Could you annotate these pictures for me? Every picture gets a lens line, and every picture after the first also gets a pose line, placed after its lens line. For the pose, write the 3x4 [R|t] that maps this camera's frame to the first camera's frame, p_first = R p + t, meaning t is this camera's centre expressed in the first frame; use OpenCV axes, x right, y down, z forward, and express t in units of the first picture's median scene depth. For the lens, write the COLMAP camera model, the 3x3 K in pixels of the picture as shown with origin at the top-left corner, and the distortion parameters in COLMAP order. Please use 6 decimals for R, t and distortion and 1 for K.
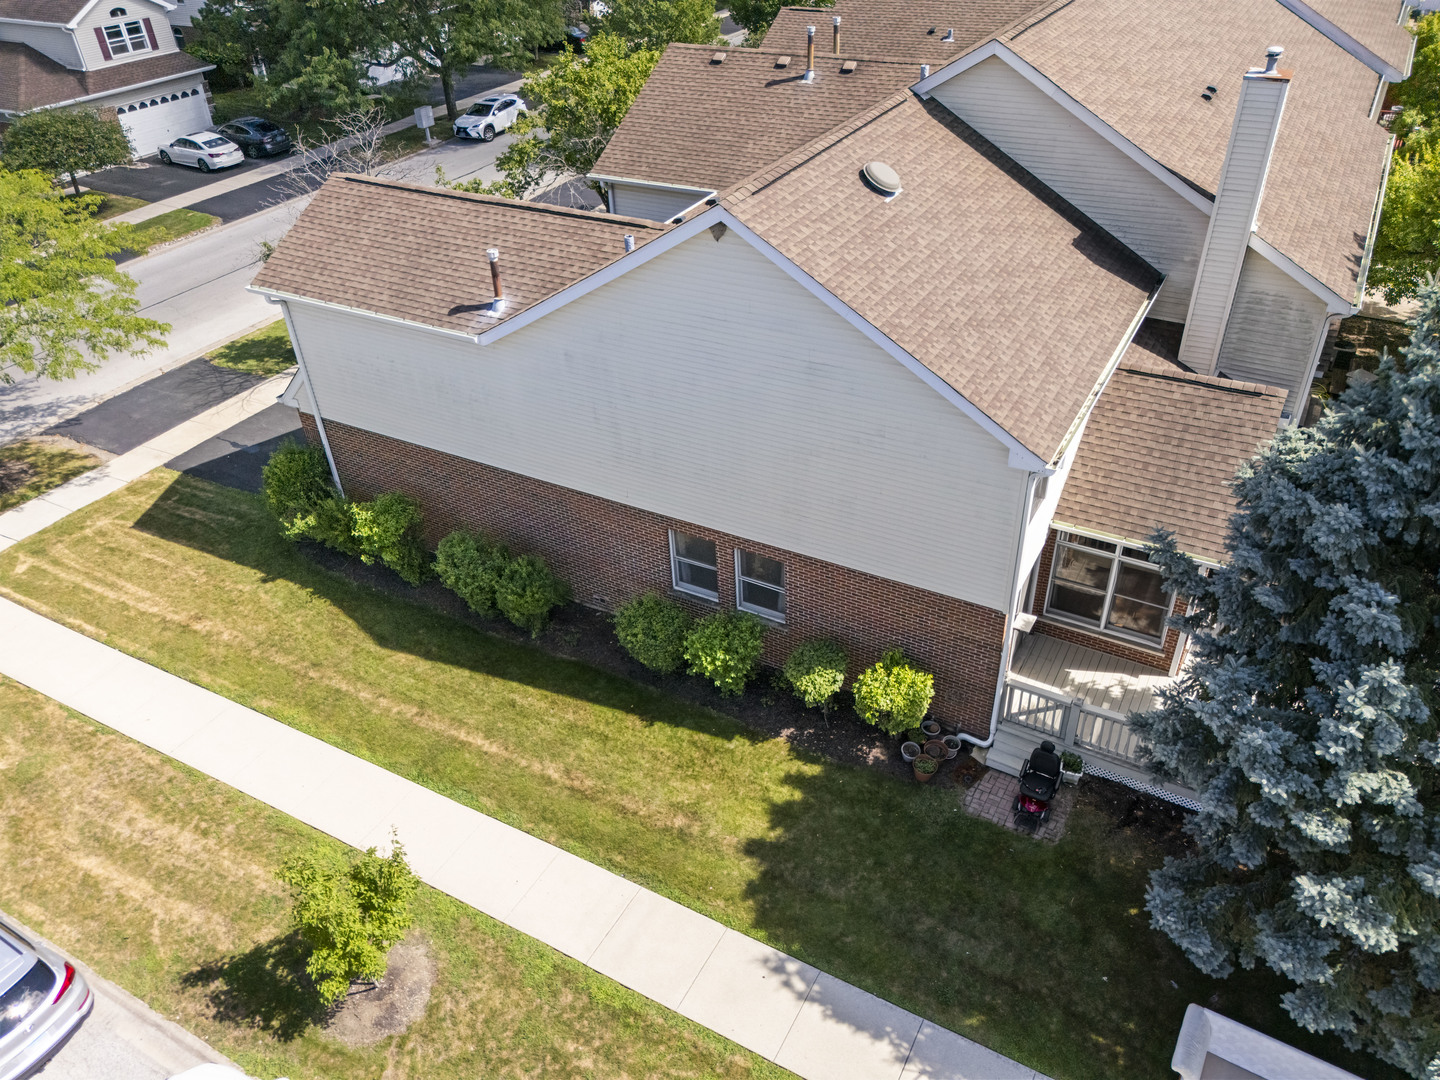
lens RADIAL K [[1061.3, 0, 729.9], [0, 1061.3, 554.6], [0, 0, 1]] dist [0.039200, -0.019266]
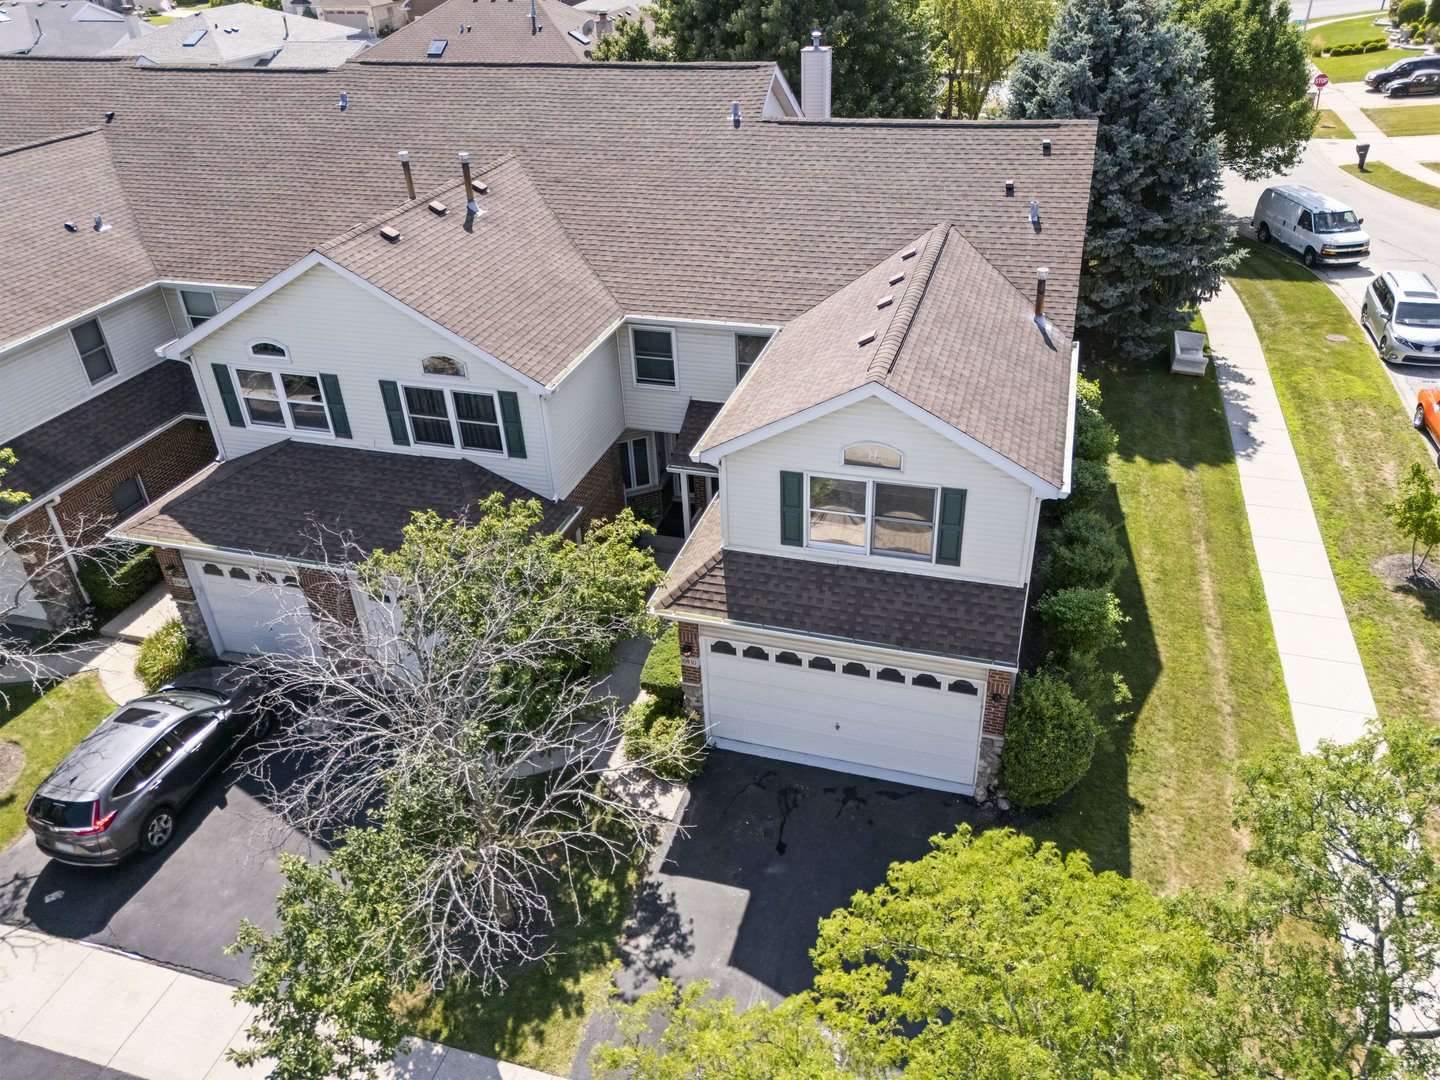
lens RADIAL K [[1061.3, 0, 731.2], [0, 1061.3, 539.4], [0, 0, 1]] dist [0.039200, -0.019266]
pose [[-0.213280, -0.476428, 0.852952, -1.101493], [0.606351, 0.620004, 0.497929, -0.774138], [-0.766062, 0.623386, 0.156648, 1.153558]]
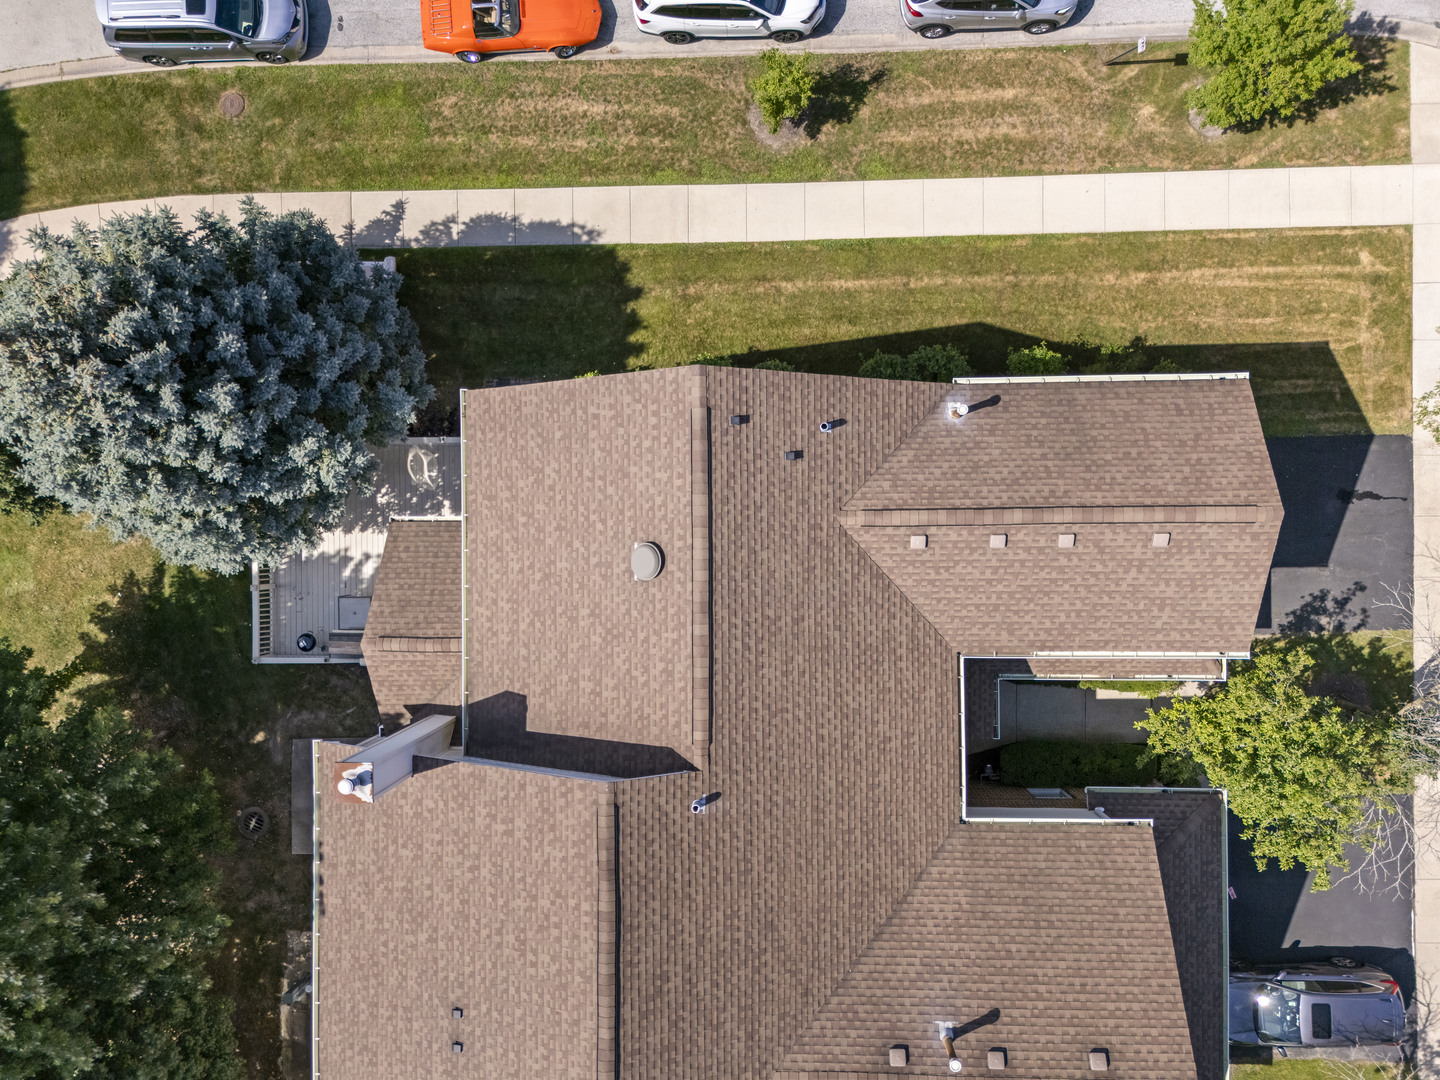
lens RADIAL K [[1061.3, 0, 723.2], [0, 1061.3, 563.7], [0, 0, 1]] dist [0.039200, -0.019266]
pose [[-0.868357, 0.489101, 0.082079, -0.018457], [-0.220275, -0.528650, 0.819761, -1.133970], [0.444337, 0.693765, 0.566793, 0.355487]]
